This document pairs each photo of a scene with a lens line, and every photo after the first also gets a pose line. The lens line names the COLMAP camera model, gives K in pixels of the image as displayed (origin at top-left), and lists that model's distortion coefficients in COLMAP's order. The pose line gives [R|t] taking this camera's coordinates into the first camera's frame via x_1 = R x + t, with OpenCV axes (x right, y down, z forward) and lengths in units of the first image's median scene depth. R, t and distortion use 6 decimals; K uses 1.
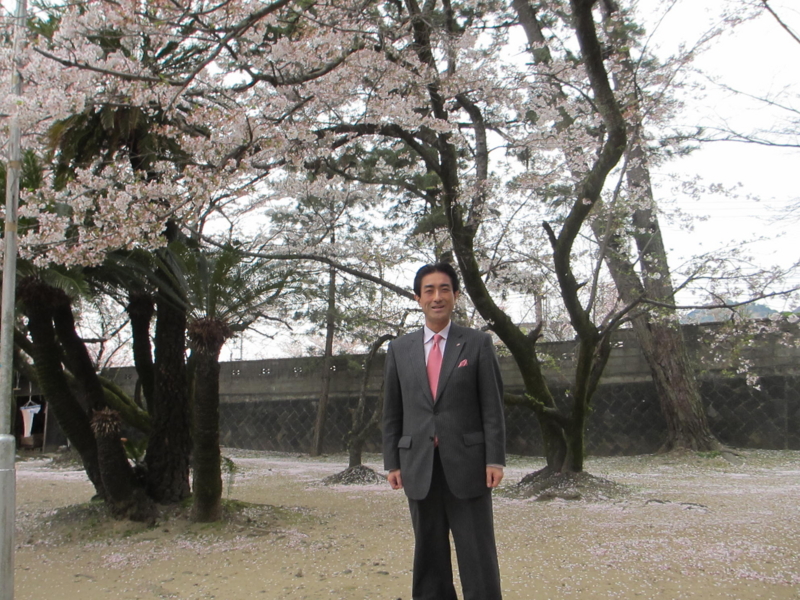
lens RADIAL K [[661.1, 0, 400.0], [0, 661.1, 300.0], [0, 0, 1]] dist [-0.053437, 0.010510]
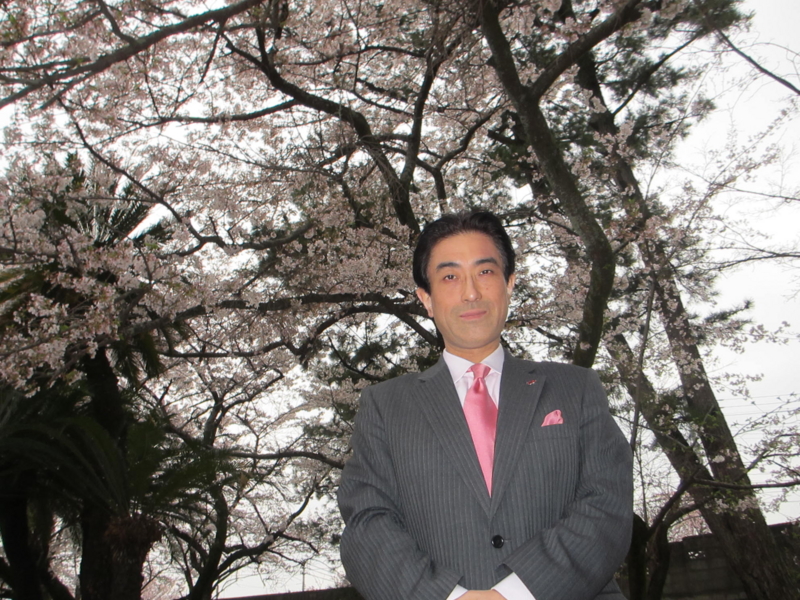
lens RADIAL K [[661.1, 0, 400.0], [0, 661.1, 300.0], [0, 0, 1]] dist [-0.053437, 0.010510]
pose [[0.993541, -0.071762, -0.087905, 0.056743], [0.038885, 0.943047, -0.330379, 0.023891], [0.106607, 0.324827, 0.939746, 0.084283]]
